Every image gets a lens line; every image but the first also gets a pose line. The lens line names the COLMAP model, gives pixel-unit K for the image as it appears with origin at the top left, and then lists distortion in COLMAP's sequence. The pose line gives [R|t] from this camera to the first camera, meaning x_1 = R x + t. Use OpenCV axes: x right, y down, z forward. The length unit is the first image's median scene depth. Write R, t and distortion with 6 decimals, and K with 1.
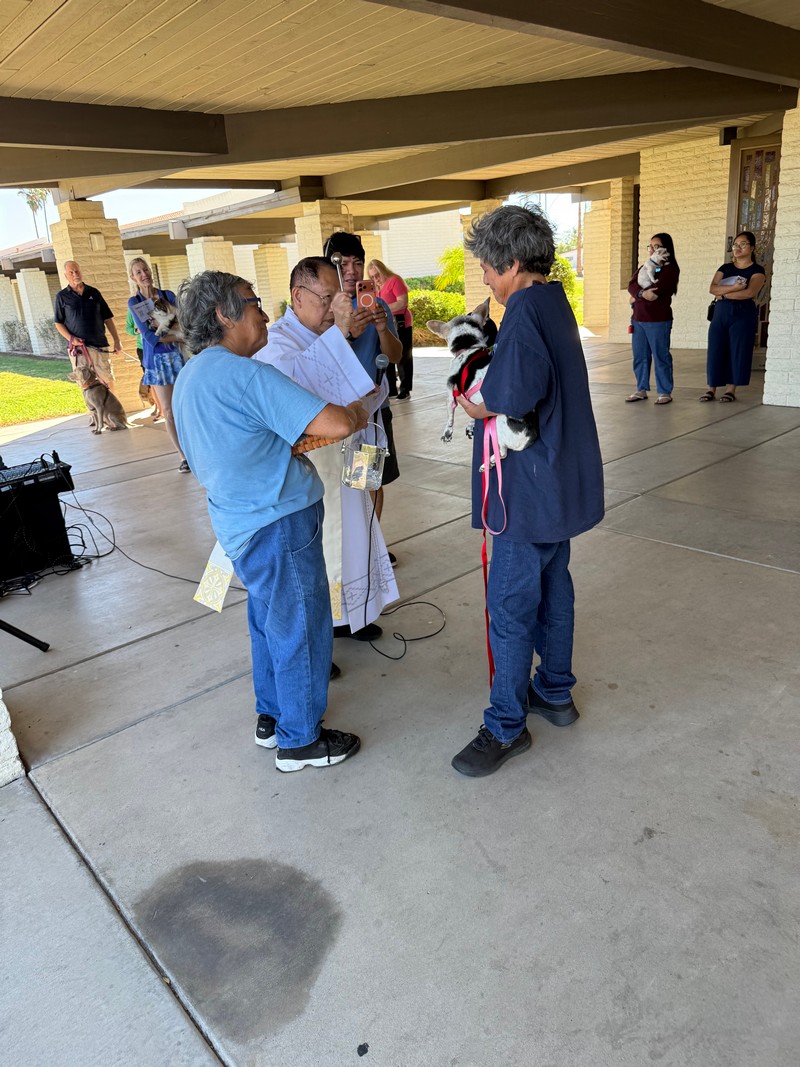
lens RADIAL K [[753.8, 0, 397.8], [0, 753.8, 528.4], [0, 0, 1]] dist [0.014139, -0.029949]
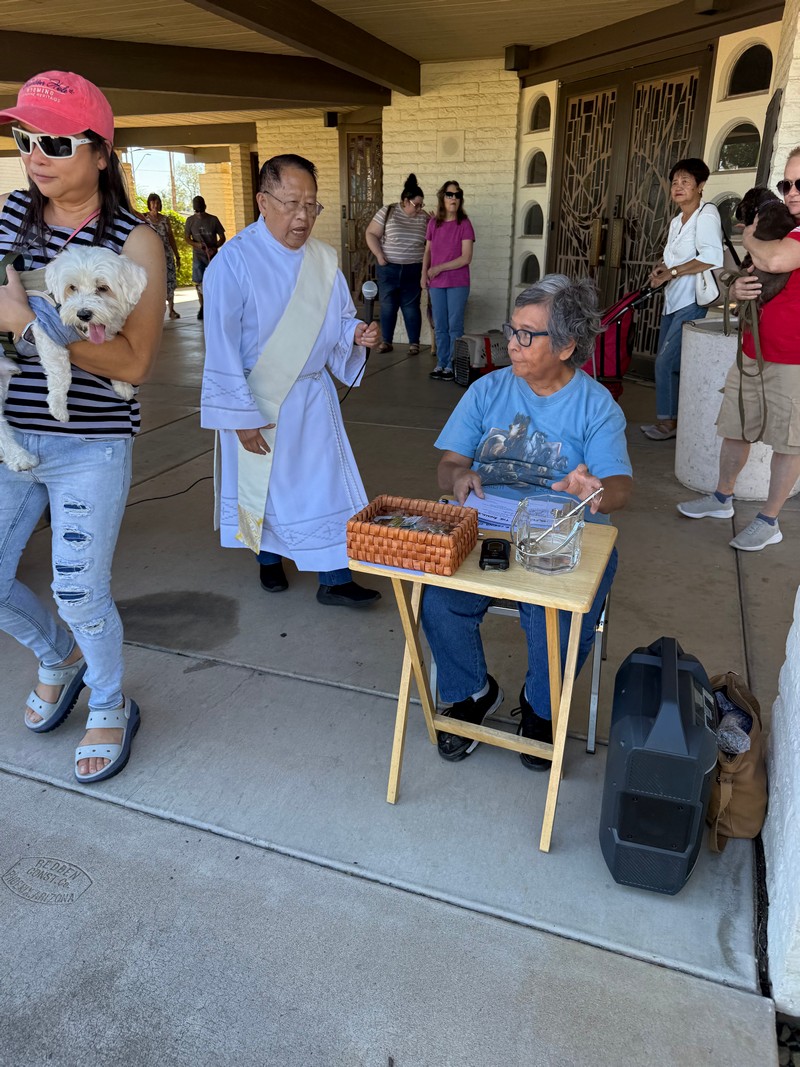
lens RADIAL K [[753.8, 0, 396.6], [0, 753.8, 529.2], [0, 0, 1]] dist [0.014139, -0.029949]
pose [[0.877143, -0.106091, 0.468364, -0.166035], [0.087976, 0.994286, 0.060461, 0.100339], [-0.472102, -0.011828, 0.881464, -0.179458]]
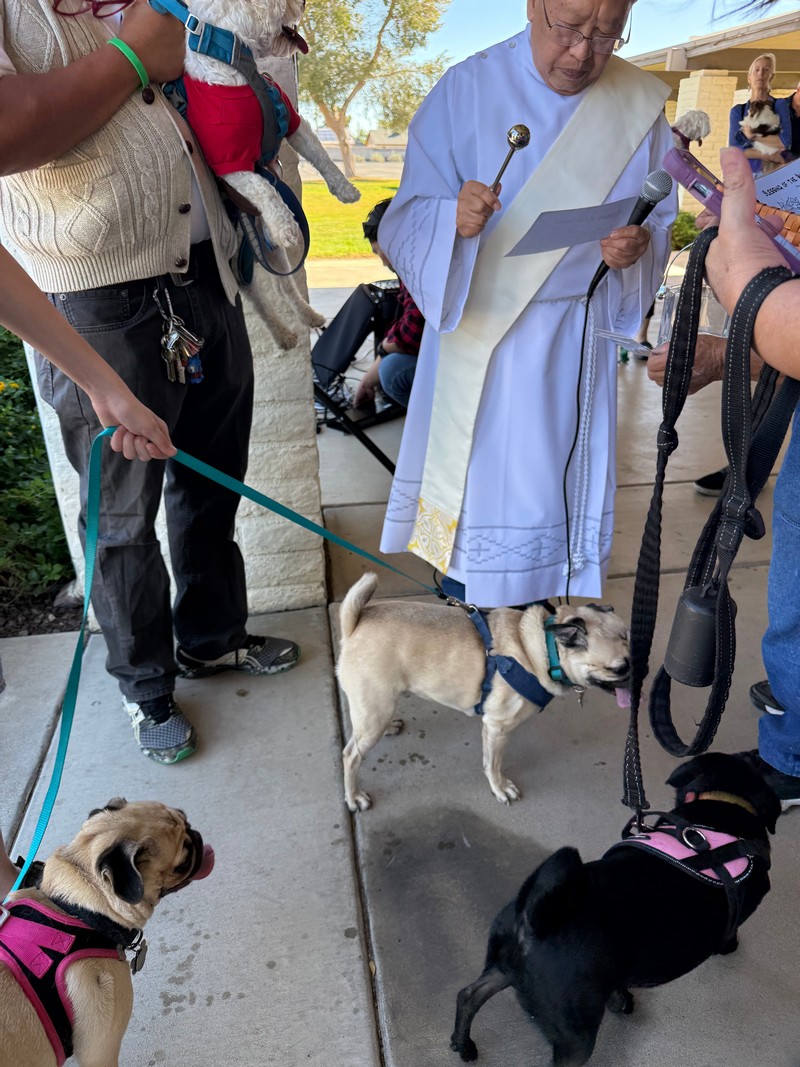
lens RADIAL K [[753.8, 0, 404.0], [0, 753.8, 533.3], [0, 0, 1]] dist [0.014139, -0.029949]
pose [[0.845605, 0.300739, -0.441031, -0.030797], [-0.227807, 0.950491, 0.211355, 0.022413], [0.482759, -0.078253, 0.872250, 0.138960]]
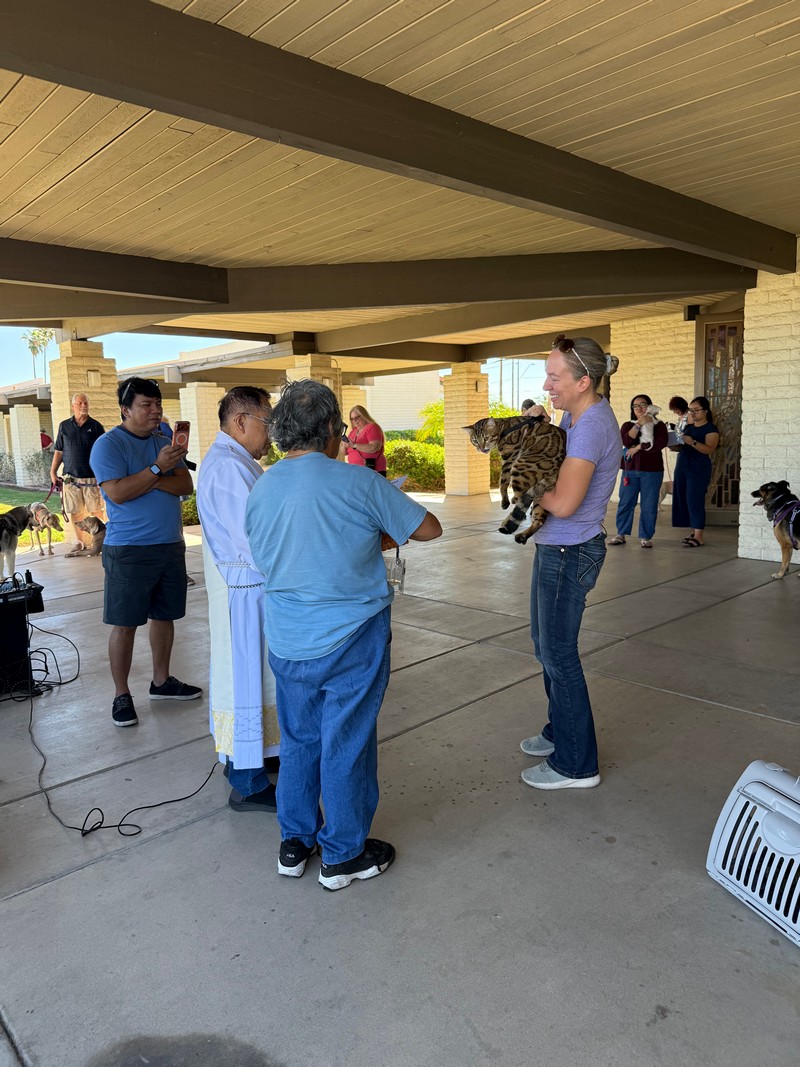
lens RADIAL K [[753.8, 0, 393.9], [0, 753.8, 526.4], [0, 0, 1]] dist [0.014139, -0.029949]
pose [[0.998878, 0.039757, 0.025715, -0.008896], [-0.033979, 0.980122, -0.195464, 0.012146], [-0.032975, 0.194371, 0.980374, 0.016369]]
